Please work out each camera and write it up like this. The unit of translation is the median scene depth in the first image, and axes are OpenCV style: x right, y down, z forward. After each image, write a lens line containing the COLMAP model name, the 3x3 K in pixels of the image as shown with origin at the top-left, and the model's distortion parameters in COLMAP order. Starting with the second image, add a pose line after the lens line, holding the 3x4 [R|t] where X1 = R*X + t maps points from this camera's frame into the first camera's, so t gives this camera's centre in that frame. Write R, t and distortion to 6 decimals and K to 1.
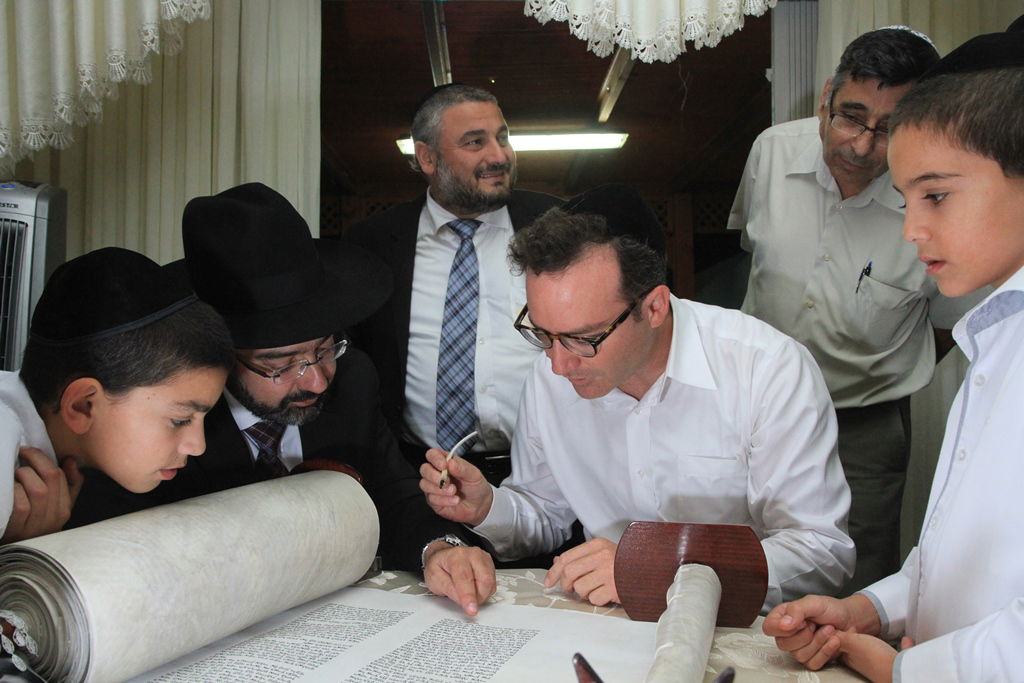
lens RADIAL K [[792.7, 0, 496.5], [0, 792.7, 344.0], [0, 0, 1]] dist [-0.072954, 0.060996]
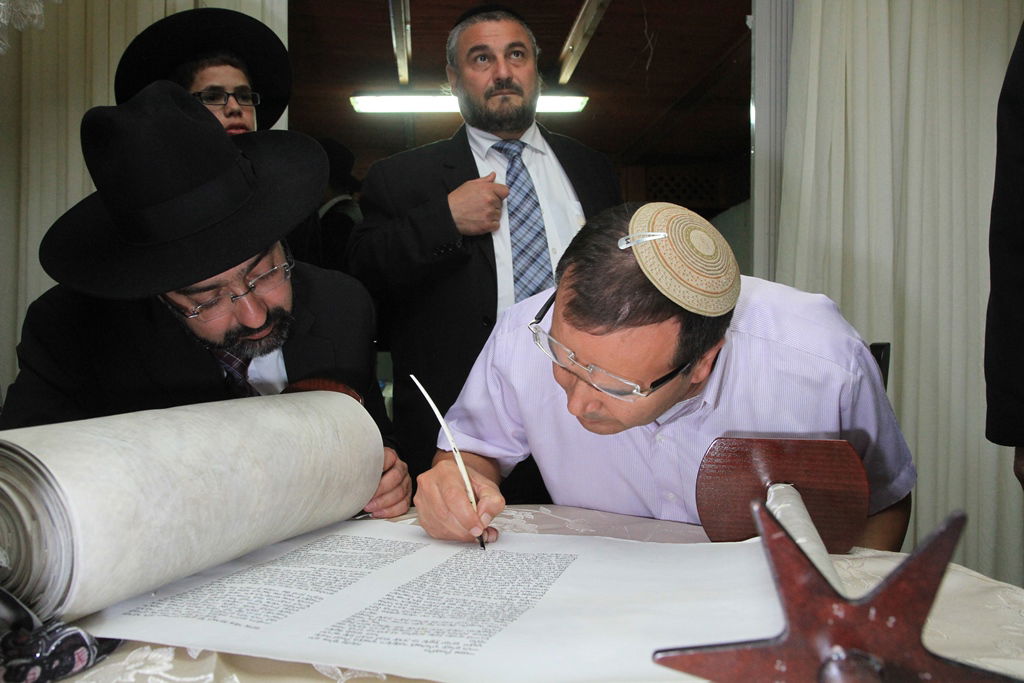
lens RADIAL K [[792.7, 0, 486.6], [0, 792.7, 352.6], [0, 0, 1]] dist [-0.072954, 0.060996]
pose [[0.997590, 0.012306, 0.068285, -0.119206], [-0.014478, 0.999402, 0.031413, 0.113934], [-0.067858, -0.032326, 0.997171, 0.133096]]
